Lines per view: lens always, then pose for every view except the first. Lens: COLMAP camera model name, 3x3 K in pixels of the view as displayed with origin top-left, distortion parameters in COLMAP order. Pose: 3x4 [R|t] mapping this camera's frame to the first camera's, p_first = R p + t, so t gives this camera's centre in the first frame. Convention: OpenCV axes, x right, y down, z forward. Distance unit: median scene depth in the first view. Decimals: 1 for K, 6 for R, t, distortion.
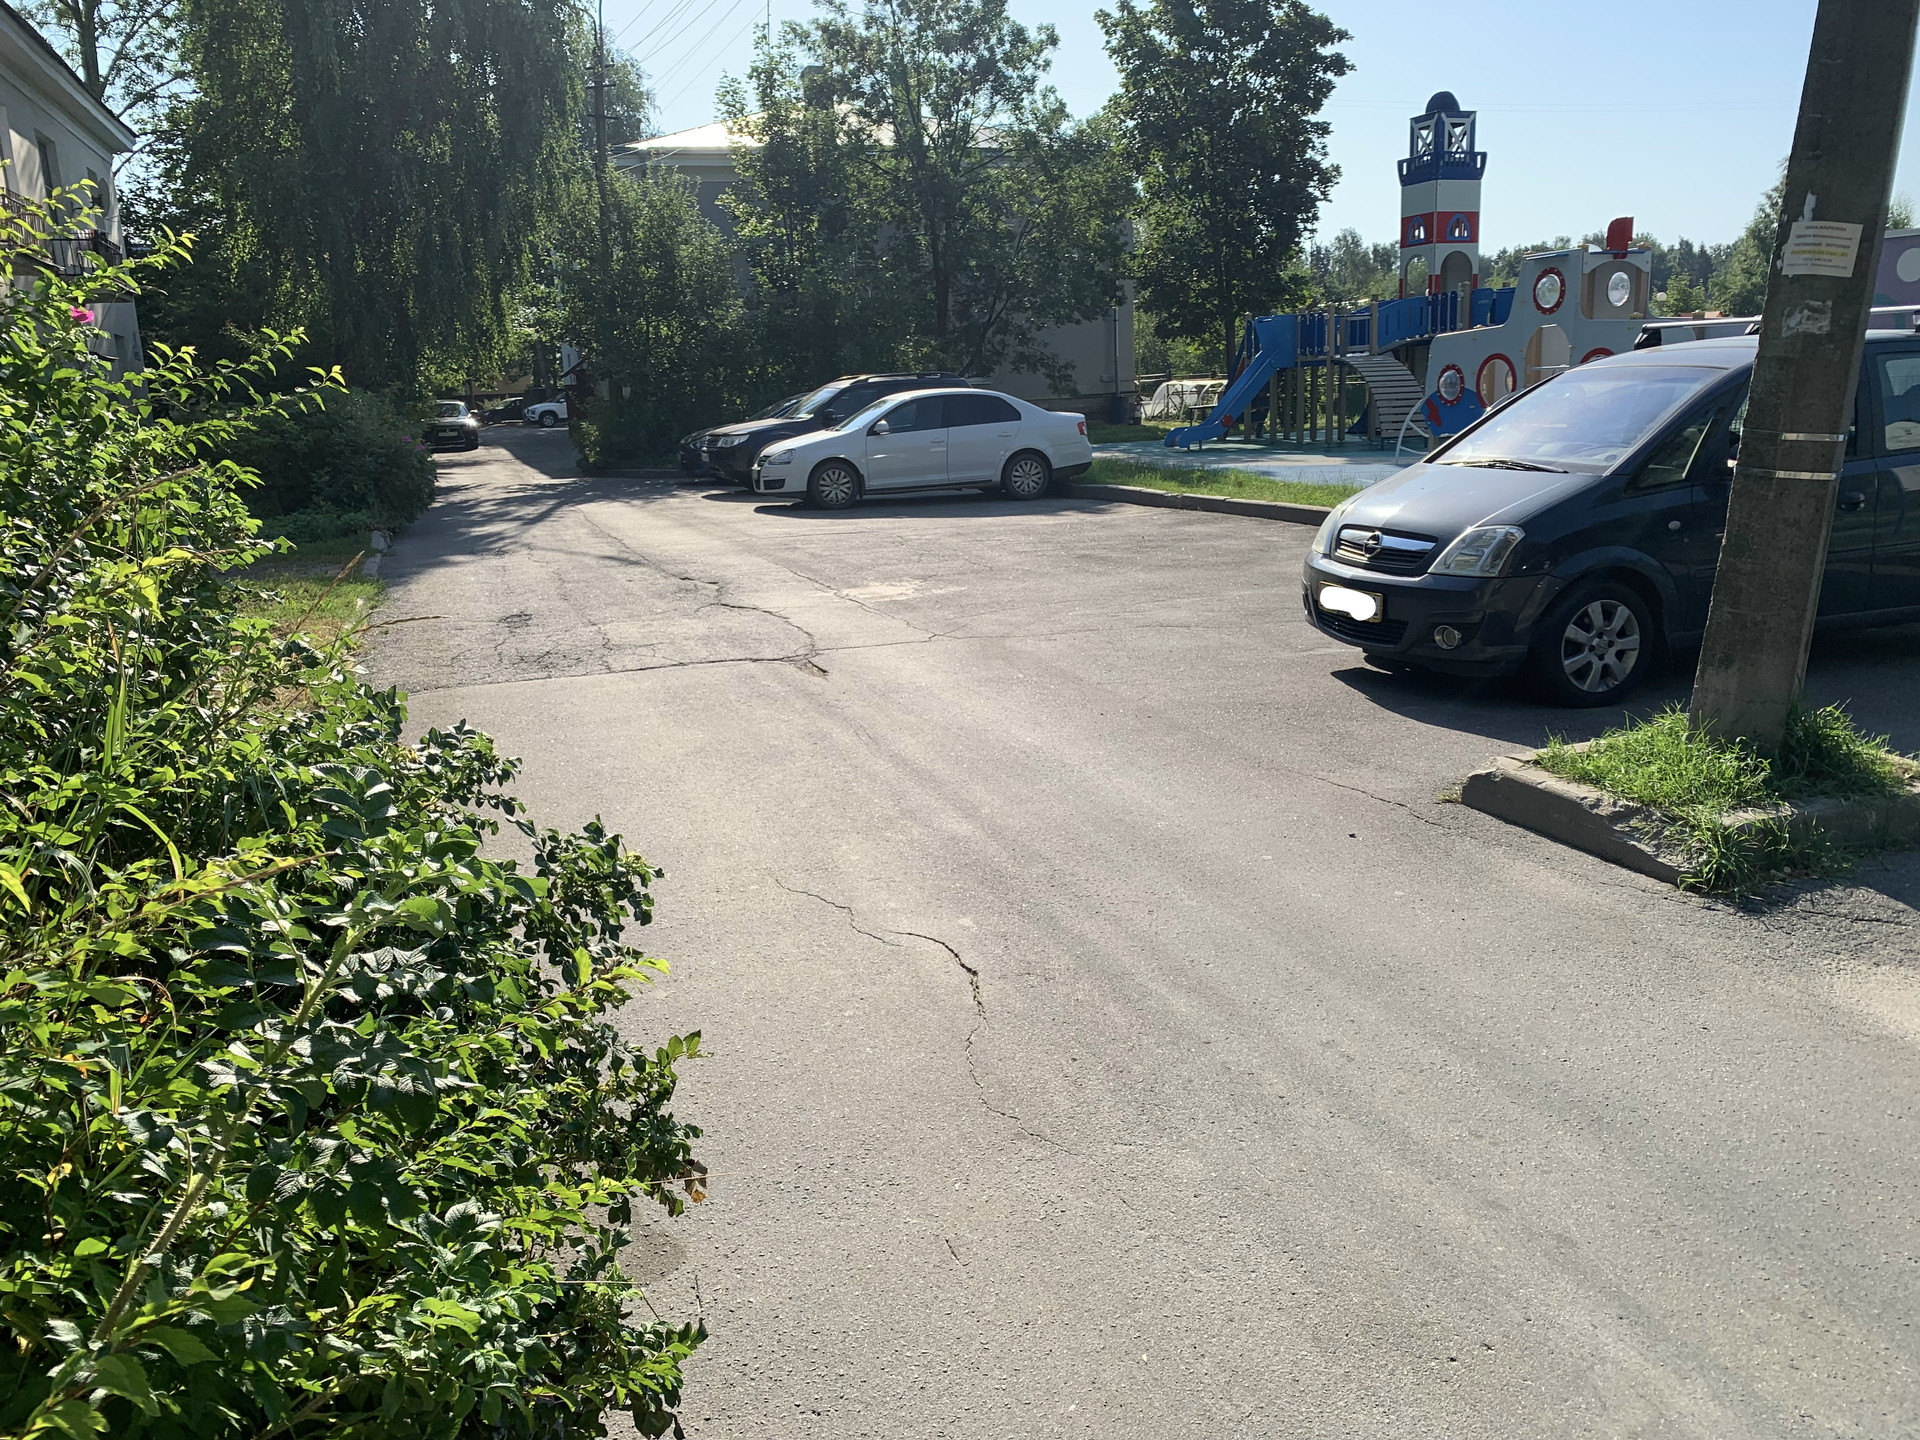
lens RADIAL K [[1452.1, 0, 960.8], [0, 1452.1, 720.9], [0, 0, 1]] dist [0.015374, -0.003915]
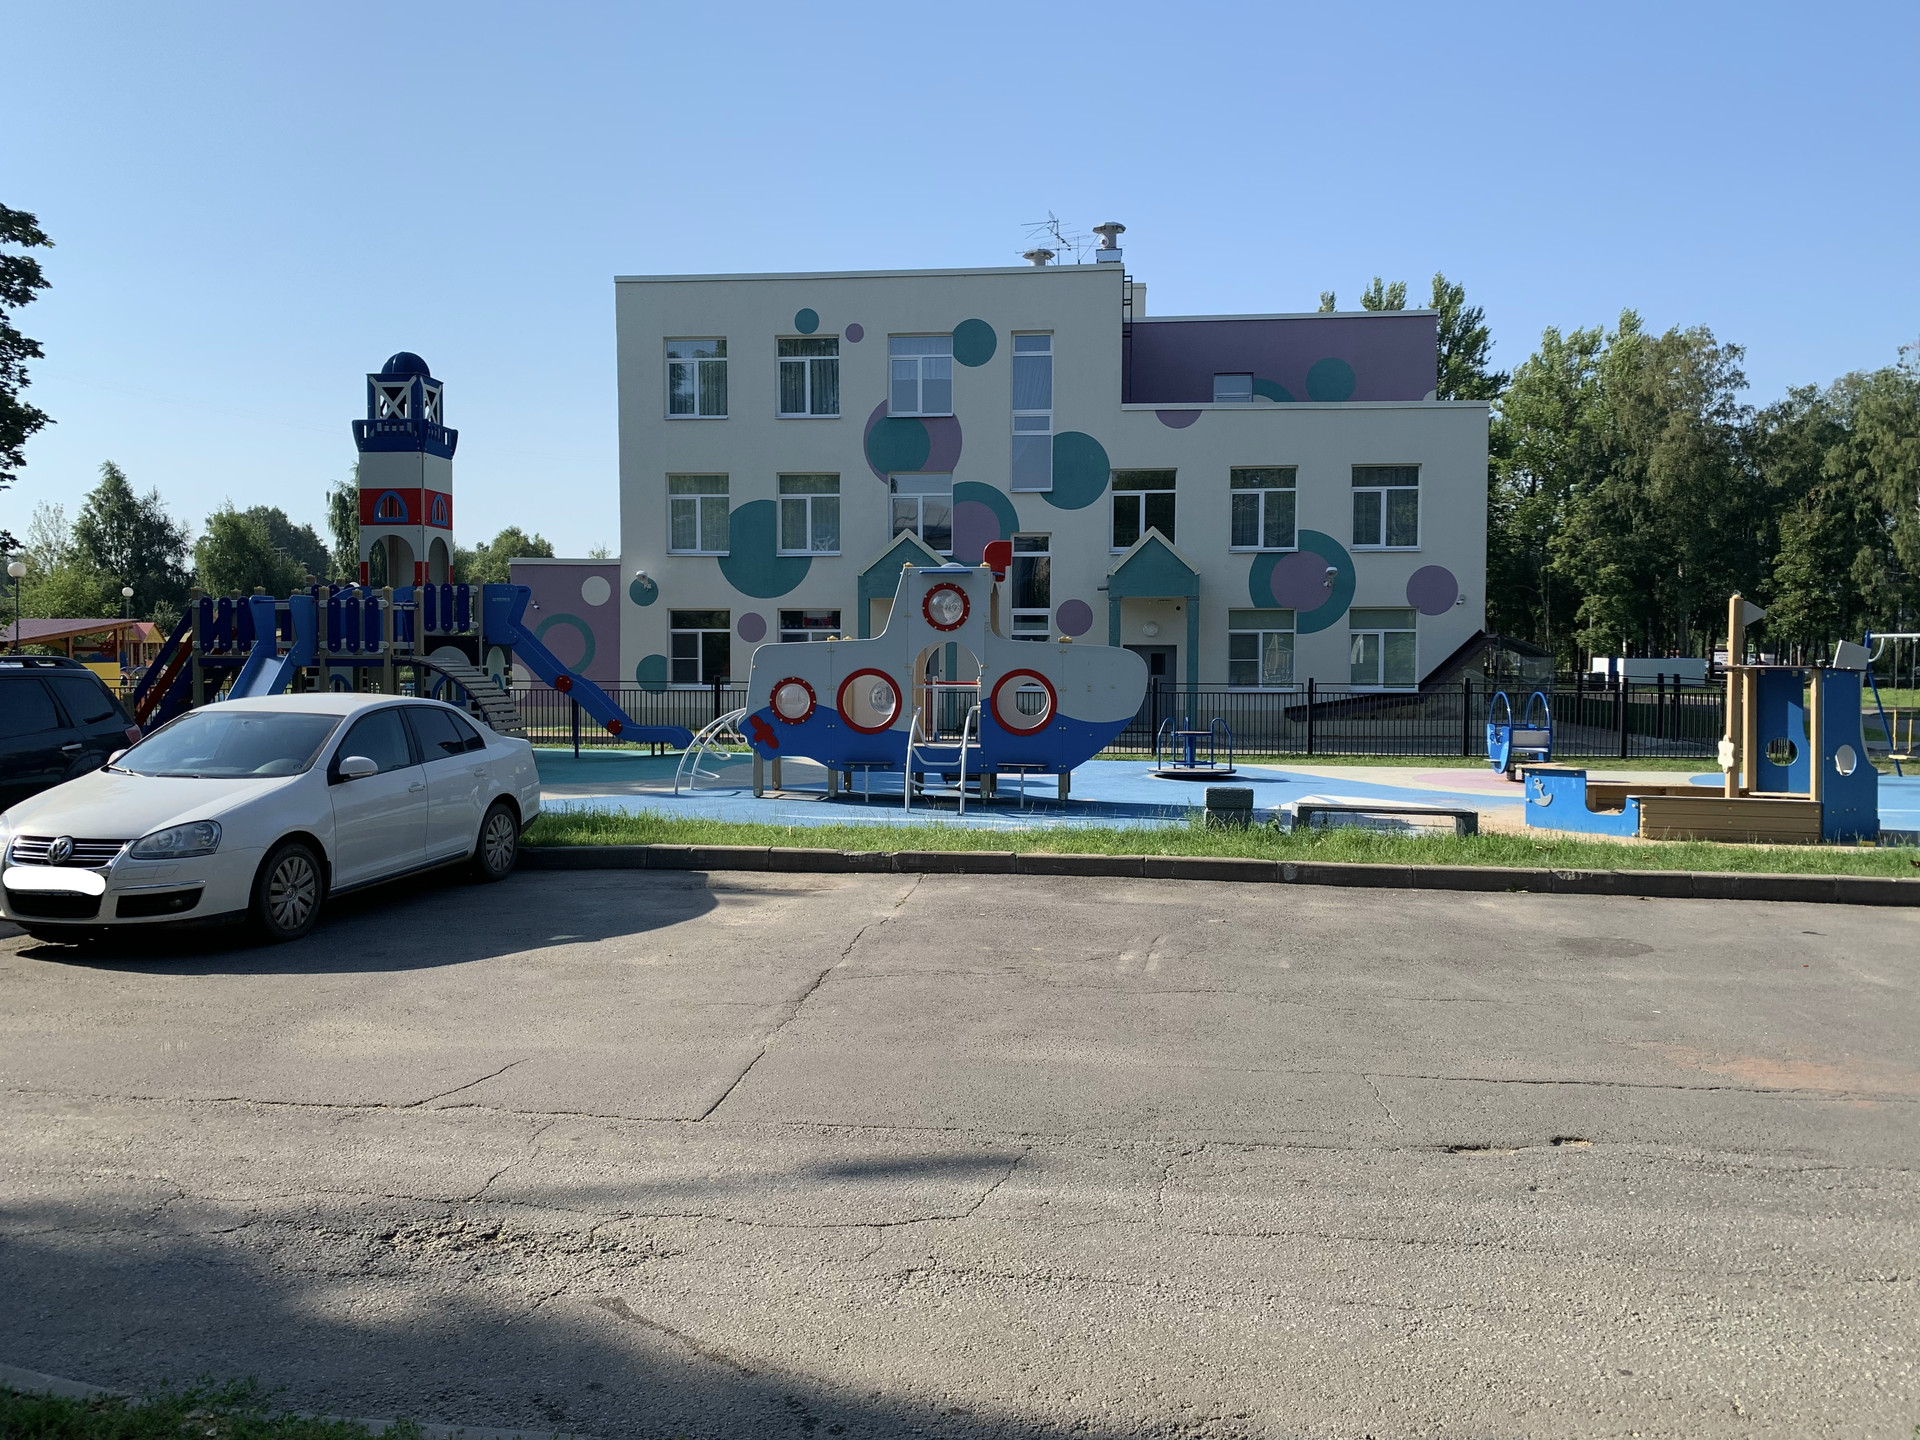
lens RADIAL K [[1452.1, 0, 958.6], [0, 1452.1, 718.5], [0, 0, 1]] dist [0.015374, -0.003915]
pose [[0.462499, 0.003899, 0.886611, -0.265709], [0.173844, 0.980181, -0.094996, -0.086308], [-0.869410, 0.198067, 0.452654, 0.374732]]
